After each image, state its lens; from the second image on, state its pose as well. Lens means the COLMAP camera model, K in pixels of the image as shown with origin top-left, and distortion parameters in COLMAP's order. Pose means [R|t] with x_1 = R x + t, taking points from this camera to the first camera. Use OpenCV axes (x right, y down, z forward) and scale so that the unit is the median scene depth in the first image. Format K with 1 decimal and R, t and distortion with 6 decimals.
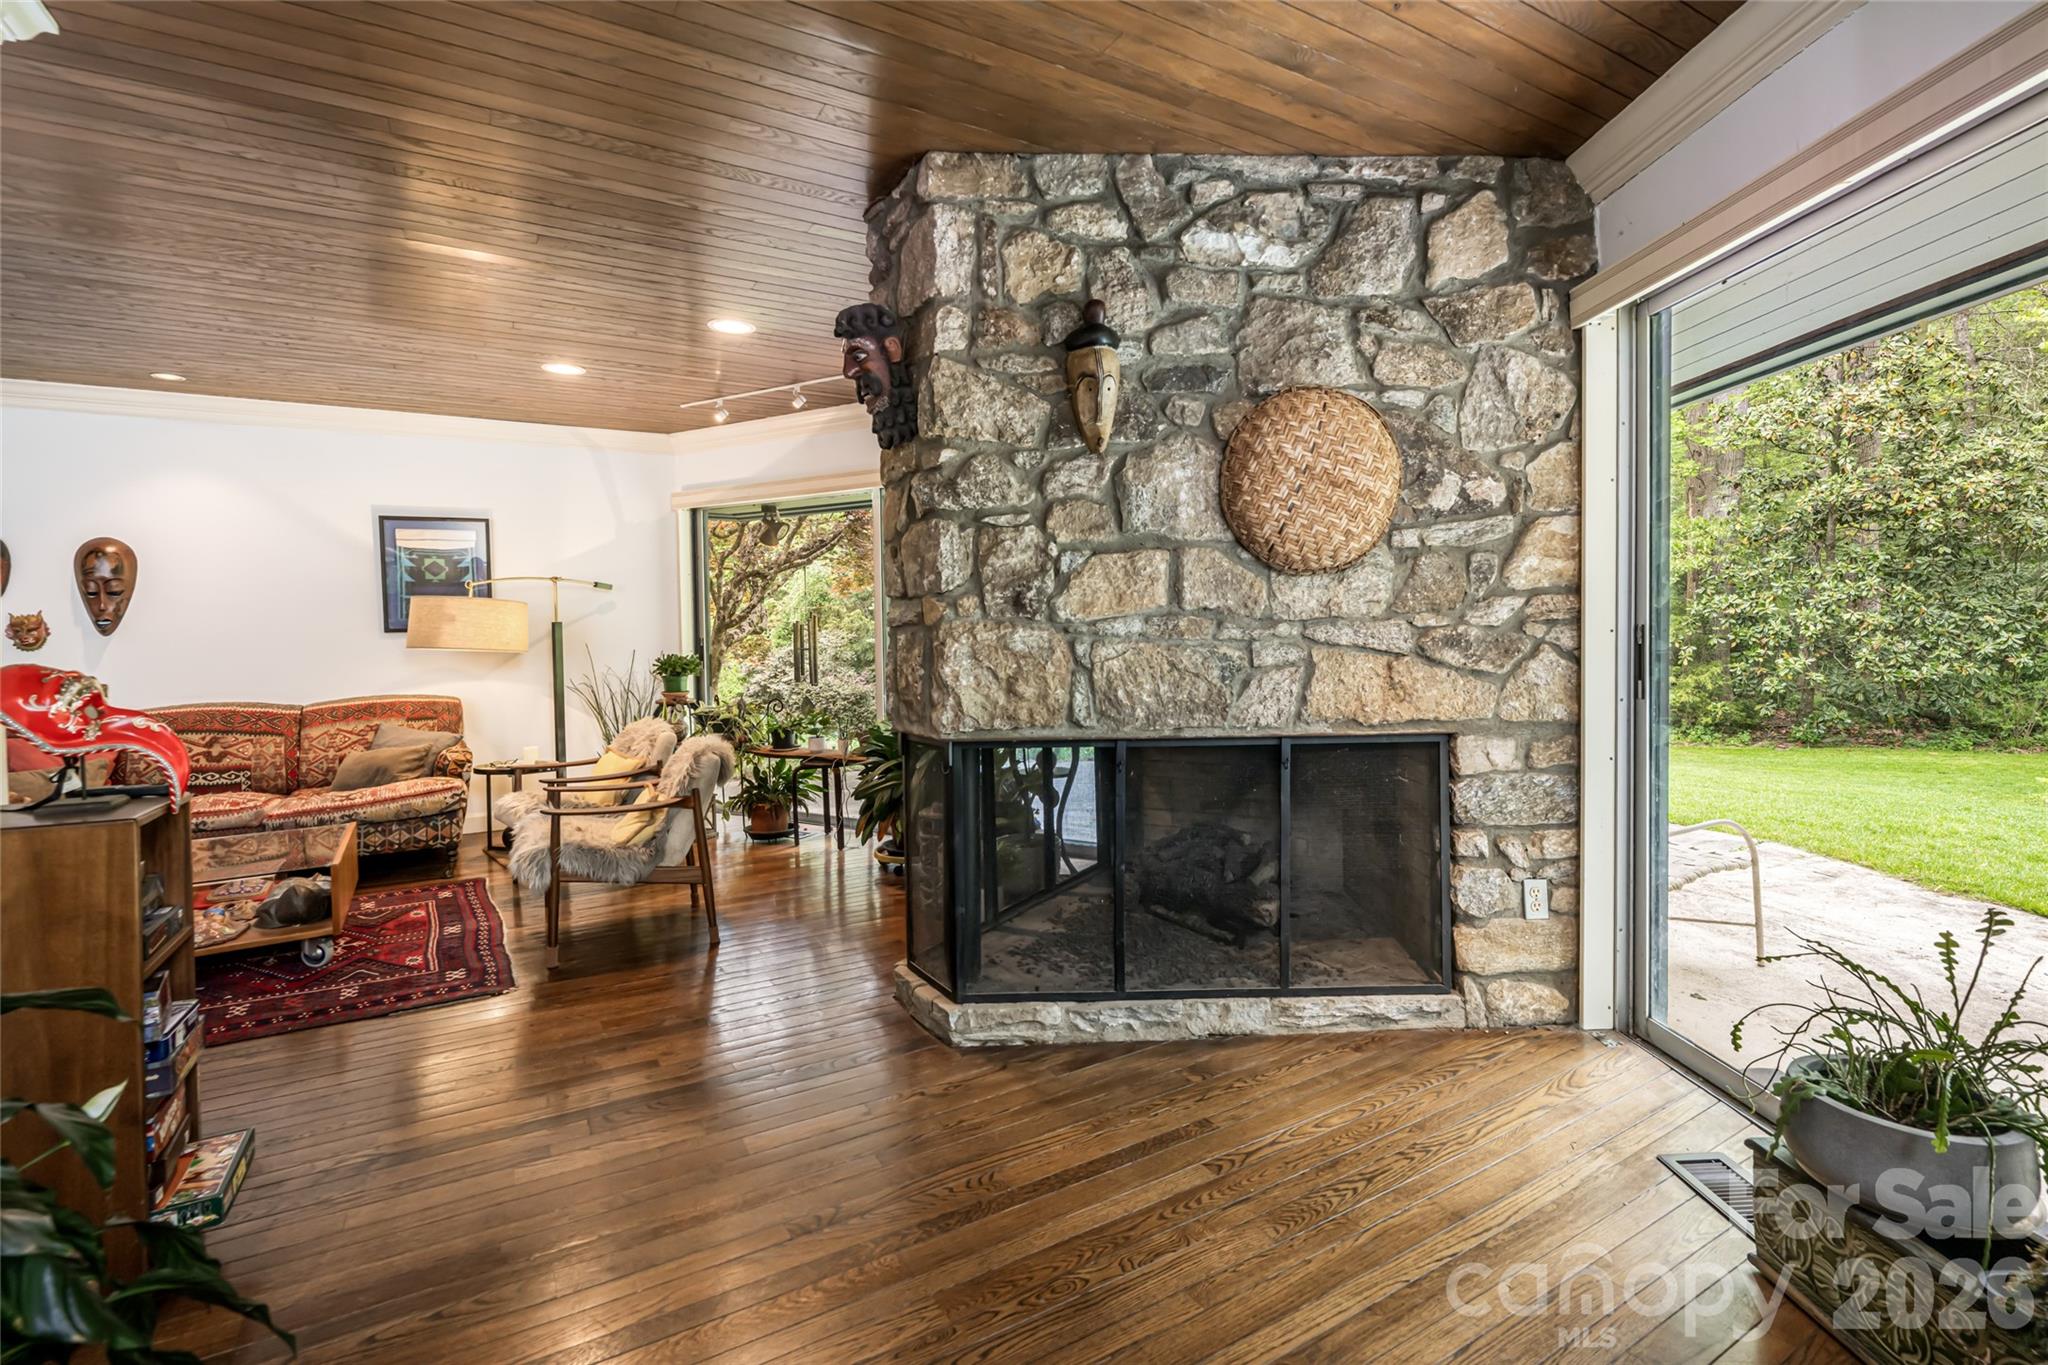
lens RADIAL K [[954.3, 0, 1018.8], [0, 954.3, 648.5], [0, 0, 1]] dist [0.006101, -0.001531]
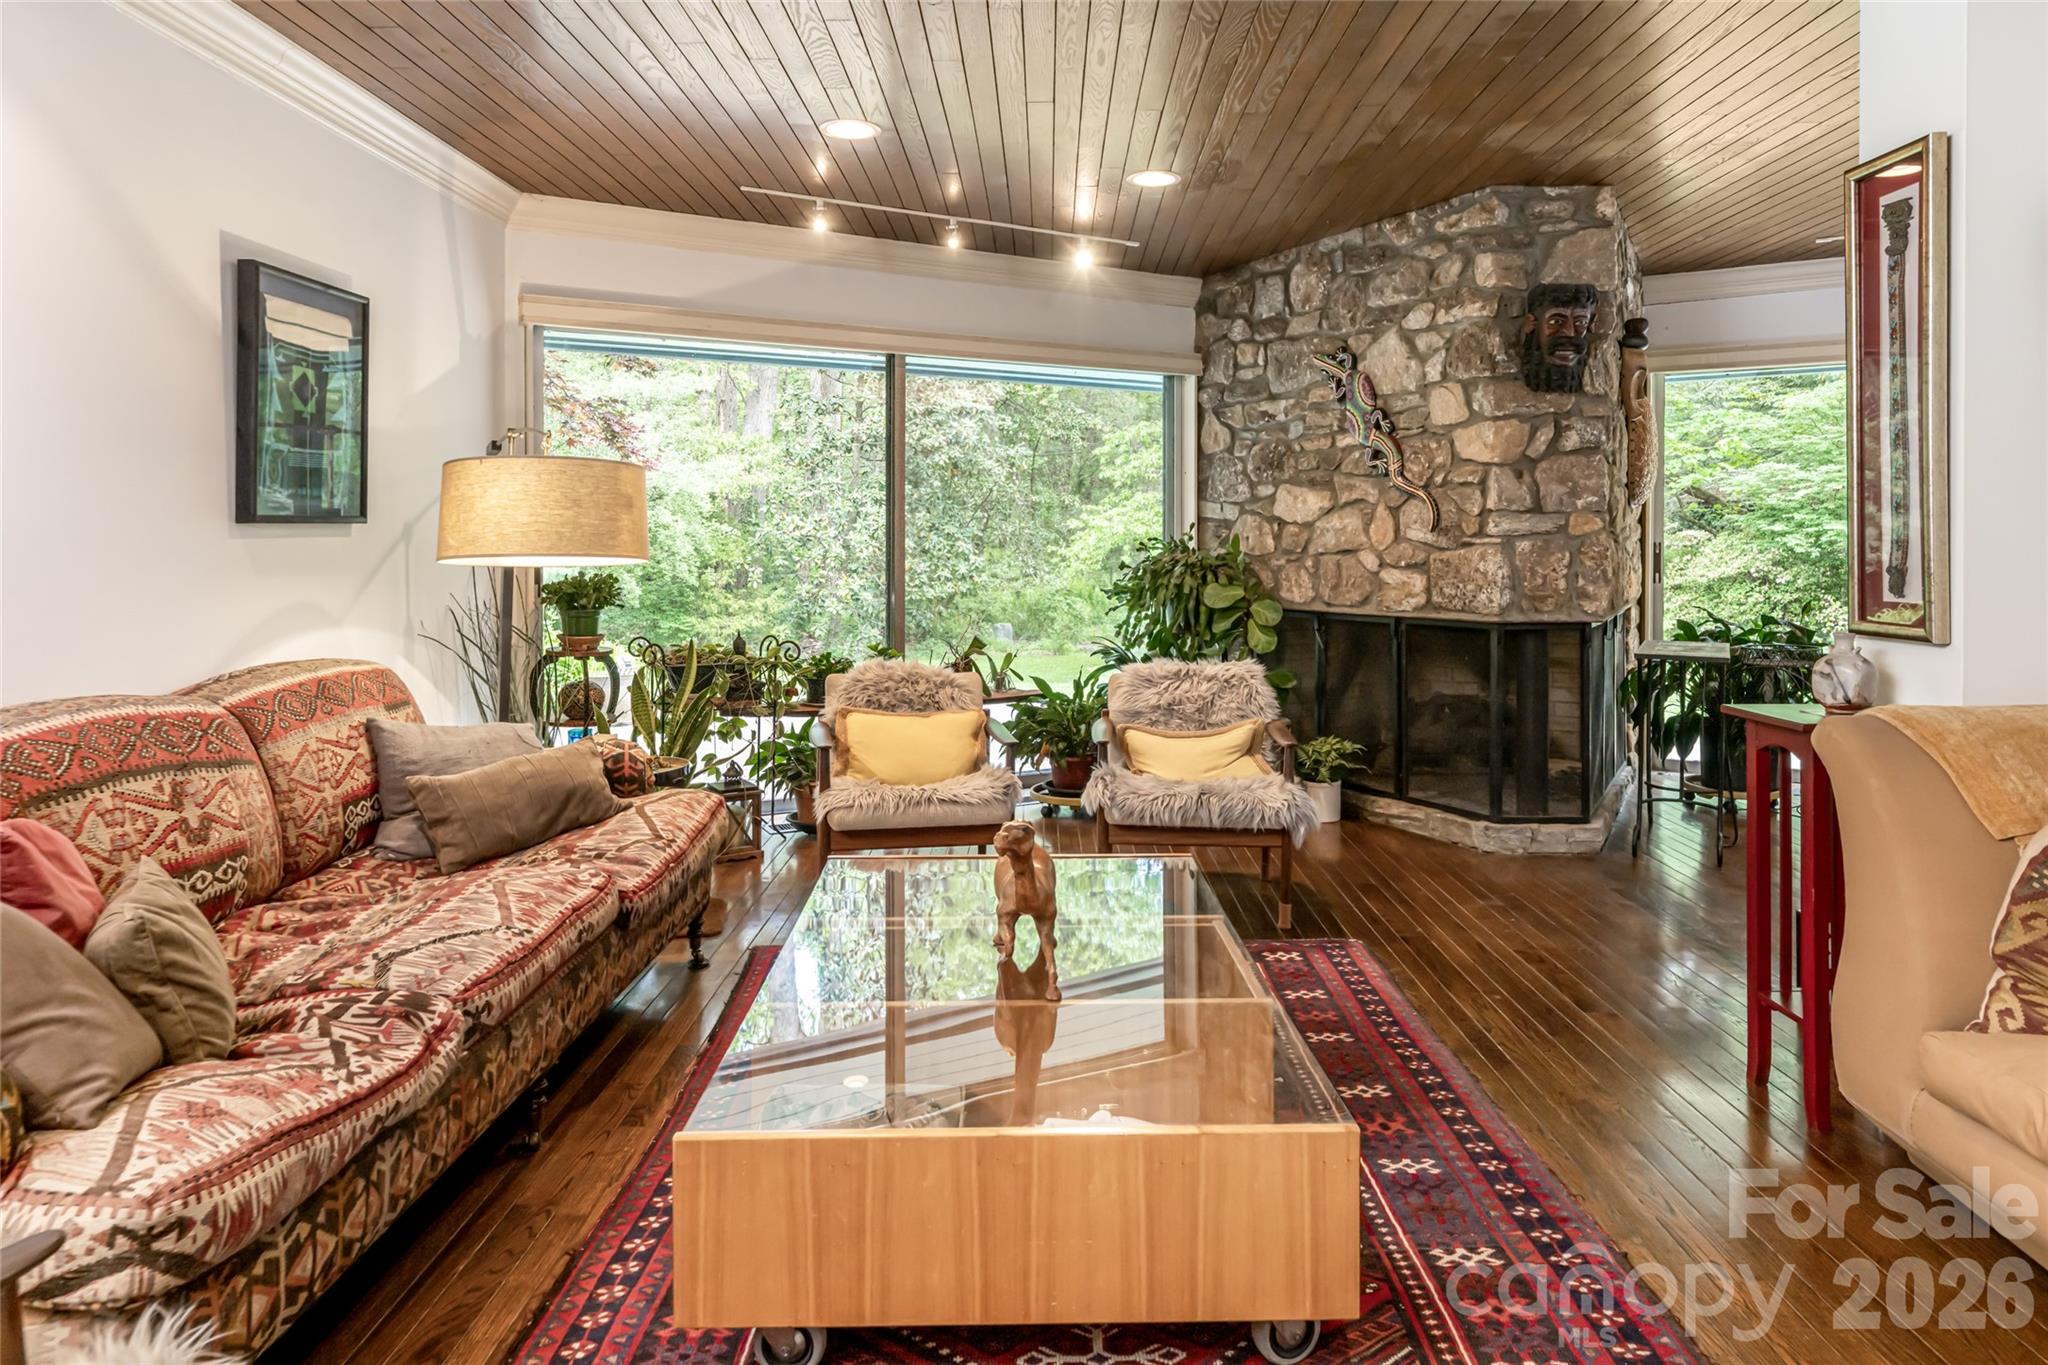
lens RADIAL K [[1294.1, 0, 1034.8], [0, 1294.1, 523.7], [0, 0, 1]] dist [0.008066, -0.002910]
pose [[0.499457, 0.026918, 0.865920, -2.009732], [0.008864, 0.999306, -0.036176, 0.017658], [-0.866293, 0.025744, 0.498872, 0.772822]]
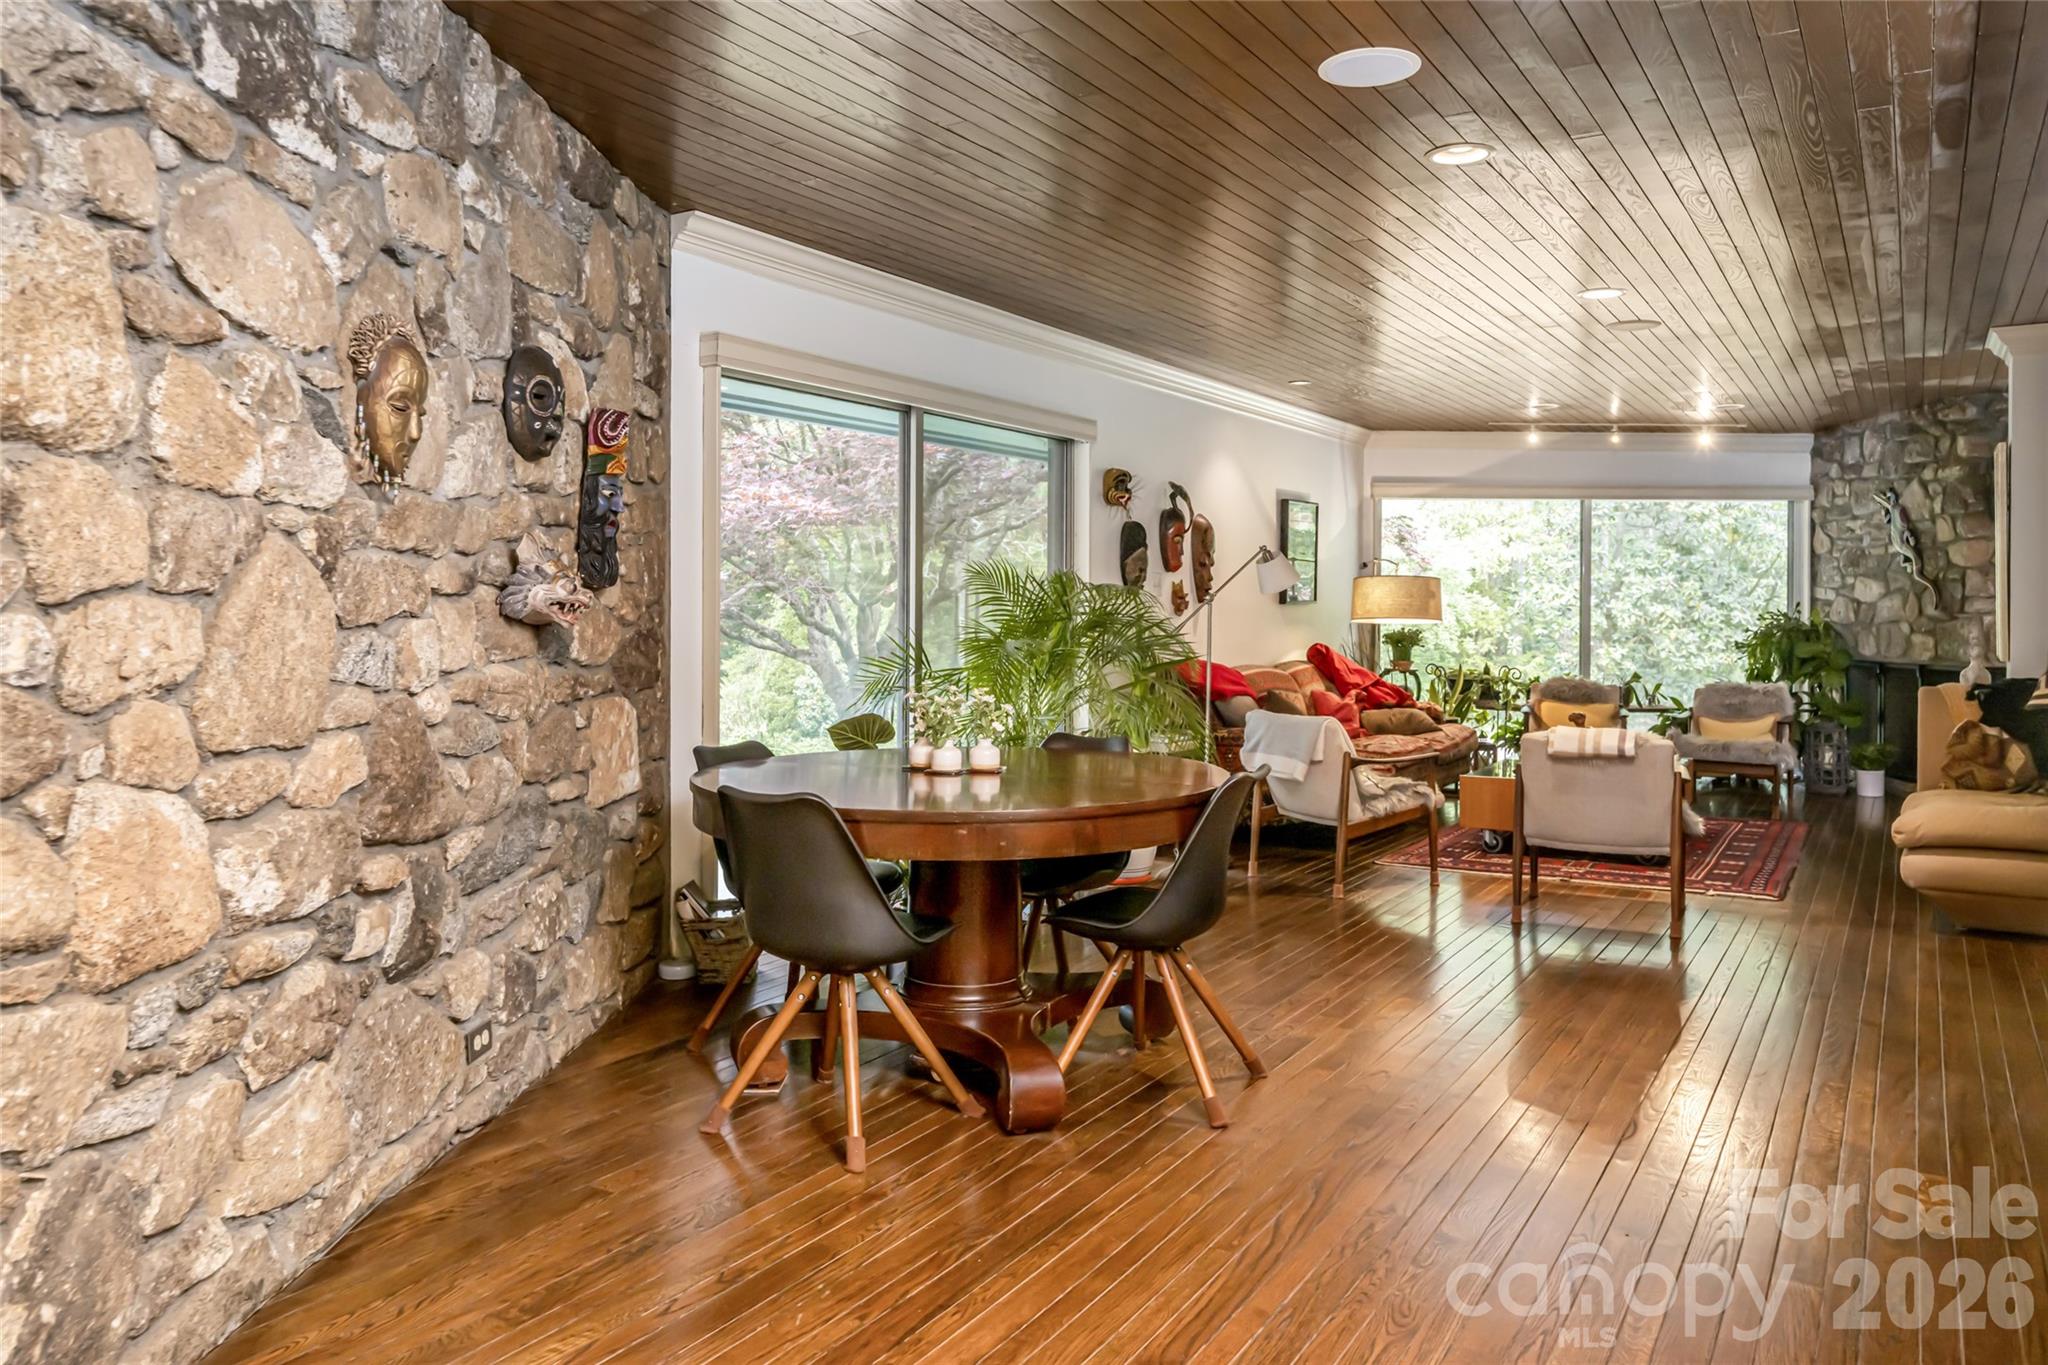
lens RADIAL K [[1505.9, 0, 1035.5], [0, 1505.9, 598.9], [0, 0, 1]] dist [-0.004586, 0.004707]
pose [[0.867235, 0.023174, 0.497360, -3.559618], [-0.010518, 0.999546, -0.028233, 0.059112], [-0.497788, 0.019253, 0.867085, -0.725101]]
